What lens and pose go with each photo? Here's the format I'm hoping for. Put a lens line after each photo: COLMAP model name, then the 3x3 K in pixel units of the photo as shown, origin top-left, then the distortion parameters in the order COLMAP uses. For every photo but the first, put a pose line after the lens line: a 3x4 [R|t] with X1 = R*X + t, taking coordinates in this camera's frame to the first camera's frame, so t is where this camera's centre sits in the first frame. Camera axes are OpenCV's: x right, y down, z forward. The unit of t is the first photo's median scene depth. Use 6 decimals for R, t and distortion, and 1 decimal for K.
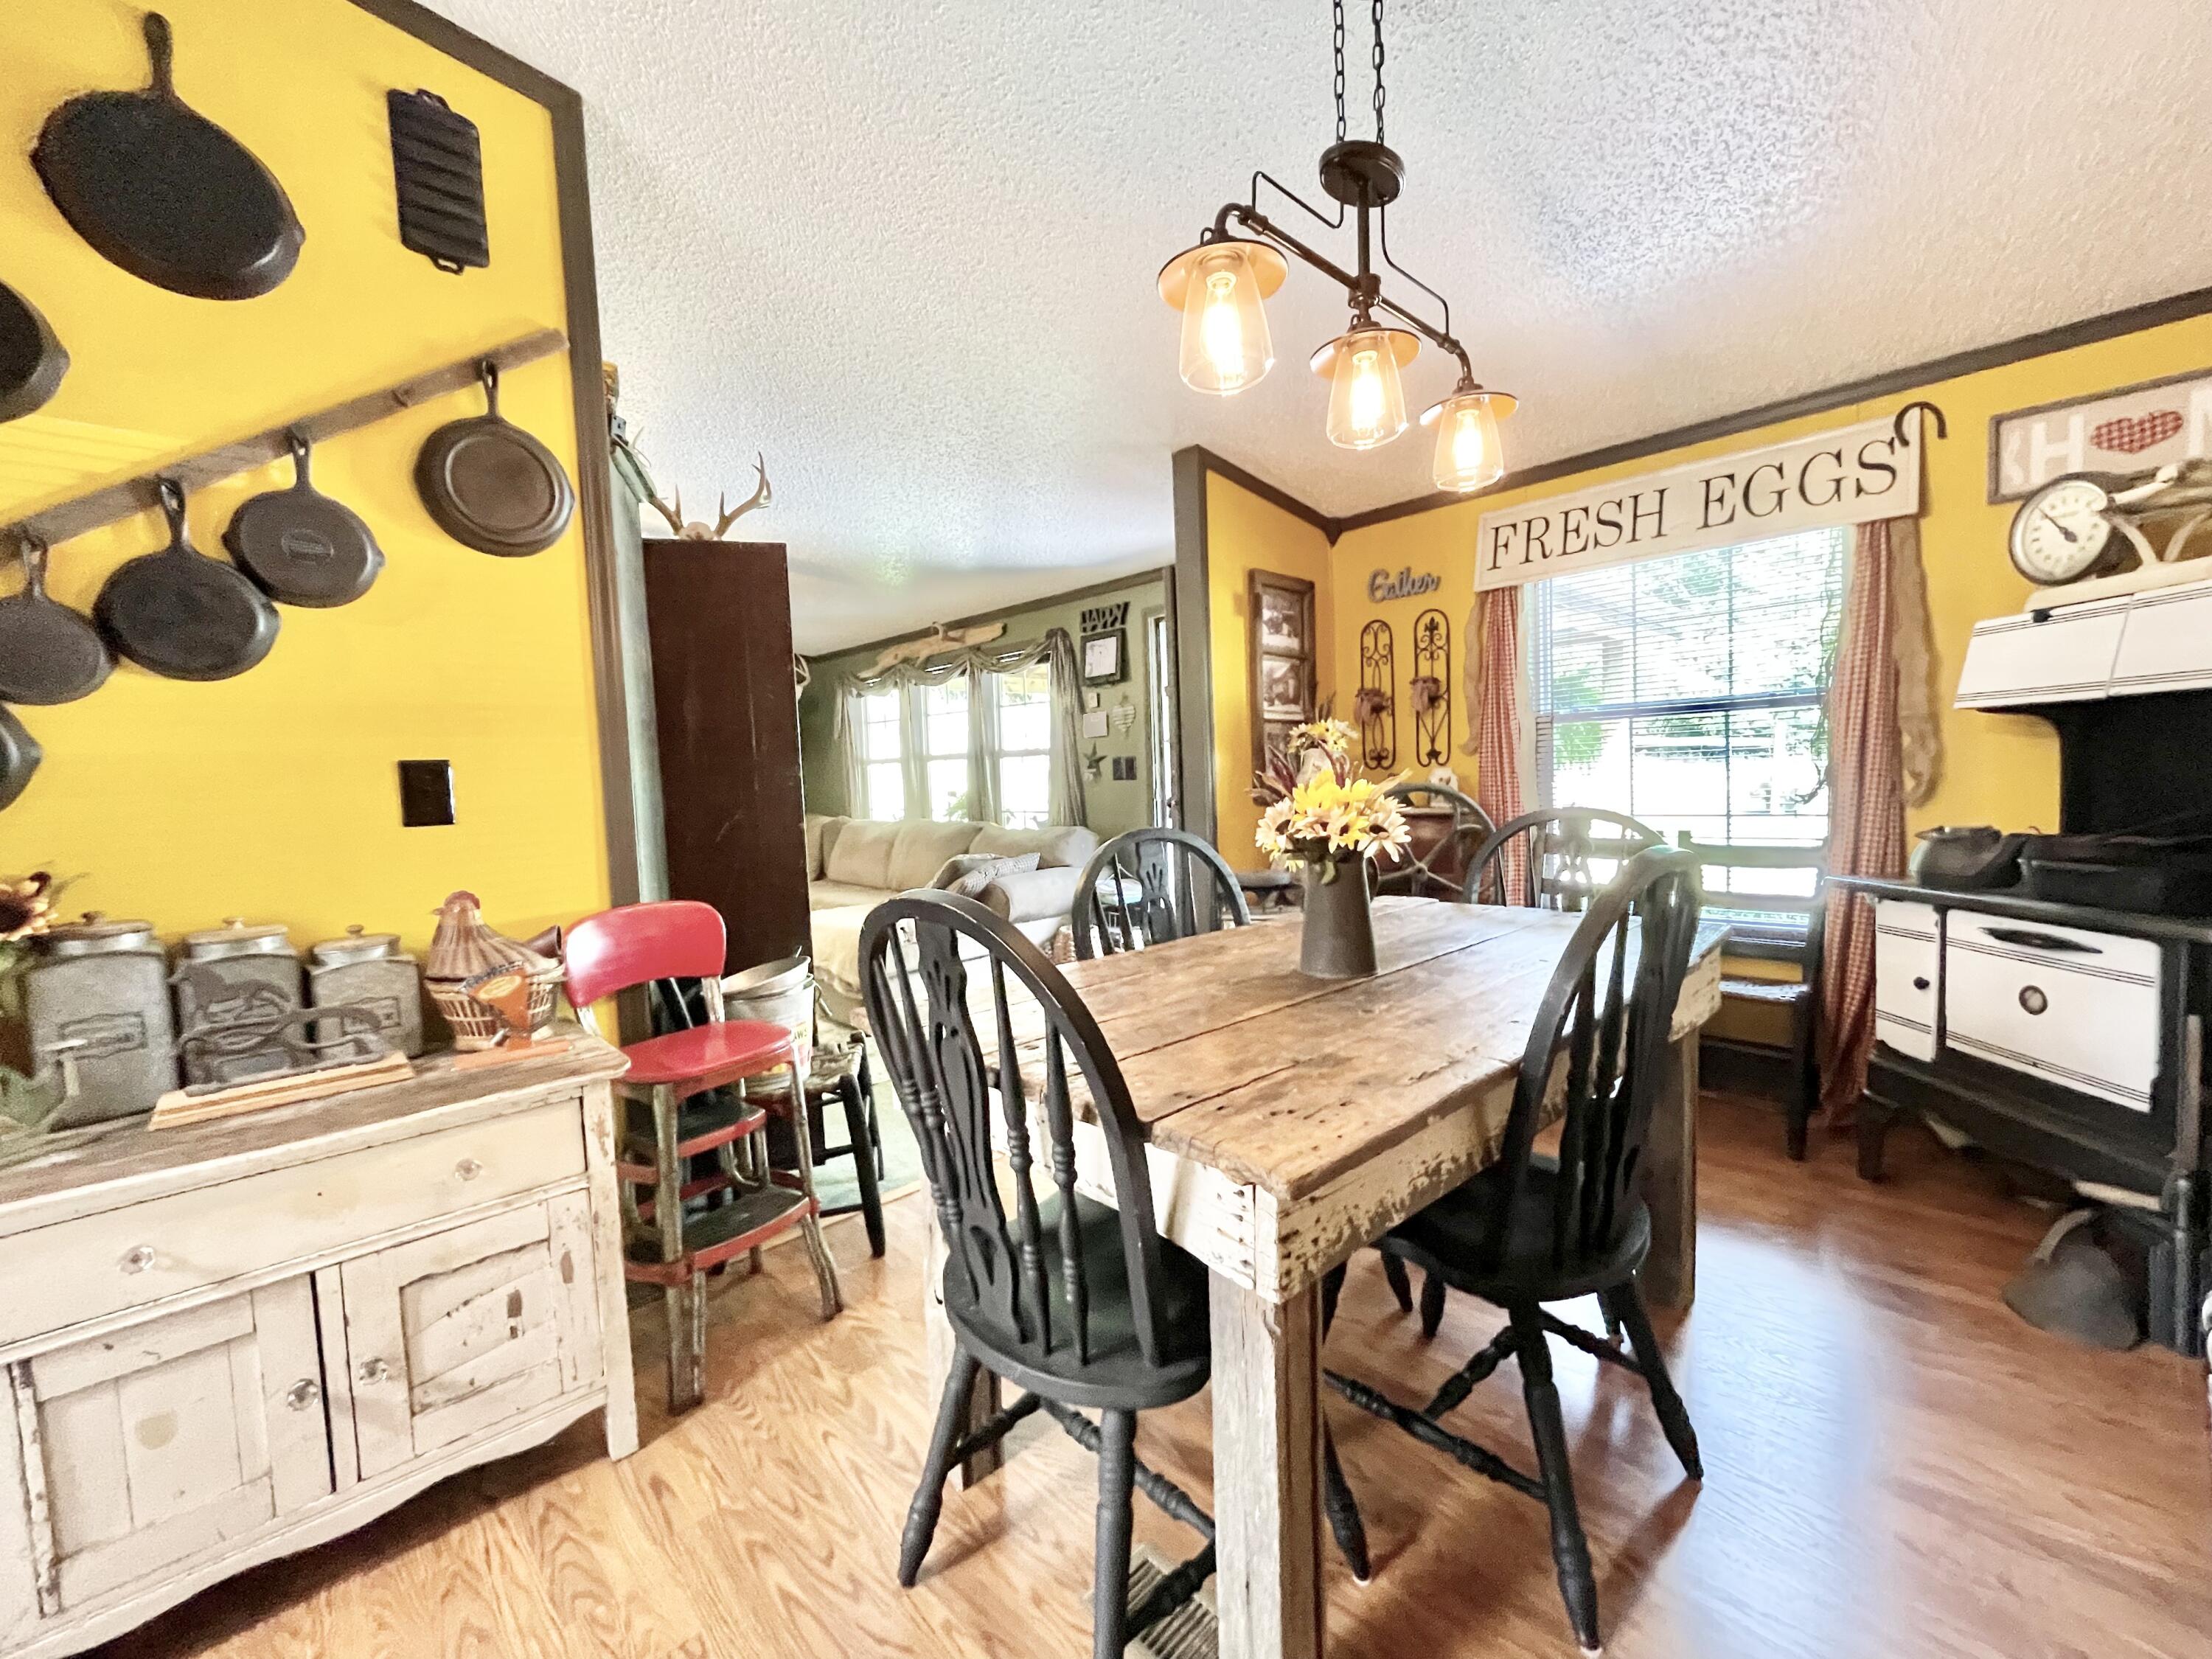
lens RADIAL K [[896.2, 0, 1100.1], [0, 896.2, 825.8], [0, 0, 1]] dist [-0.003403, 0.000207]
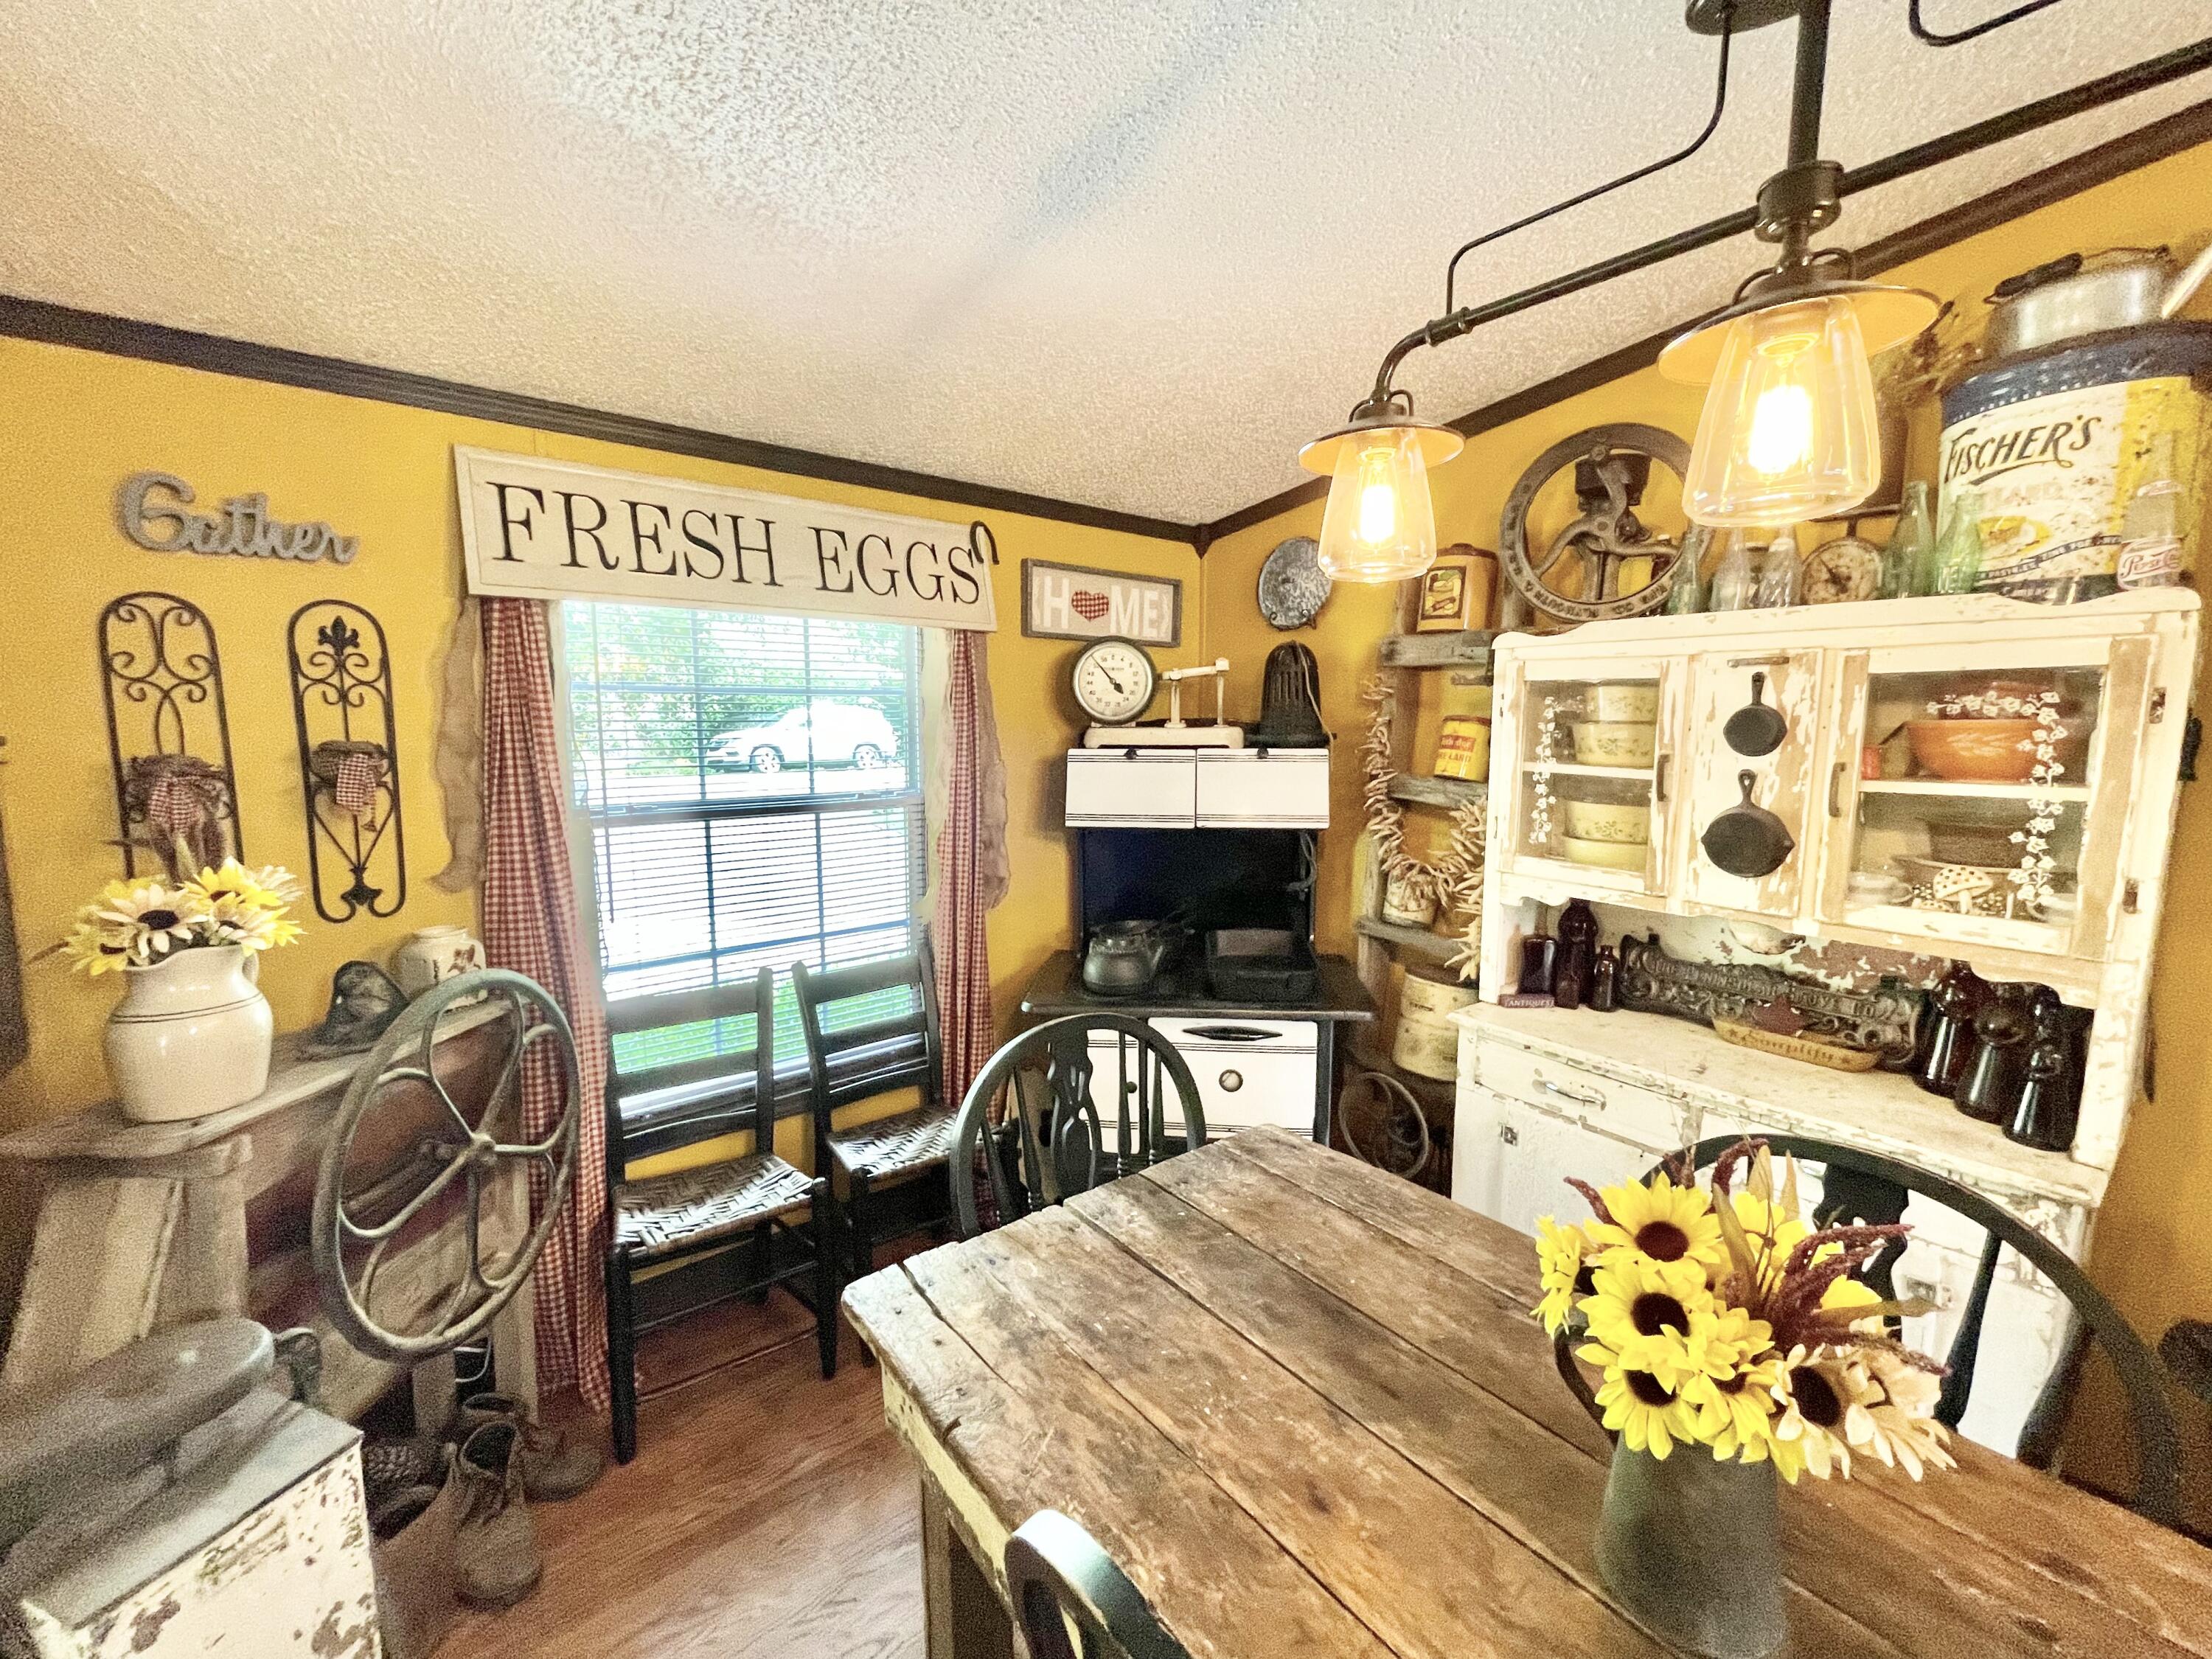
lens RADIAL K [[896.2, 0, 1098.2], [0, 896.2, 832.3], [0, 0, 1]] dist [-0.003403, 0.000207]
pose [[0.069112, -0.081683, 0.994259, -0.106002], [0.053818, 0.995496, 0.078043, -0.156679], [-0.996156, 0.048116, 0.073197, 0.661290]]
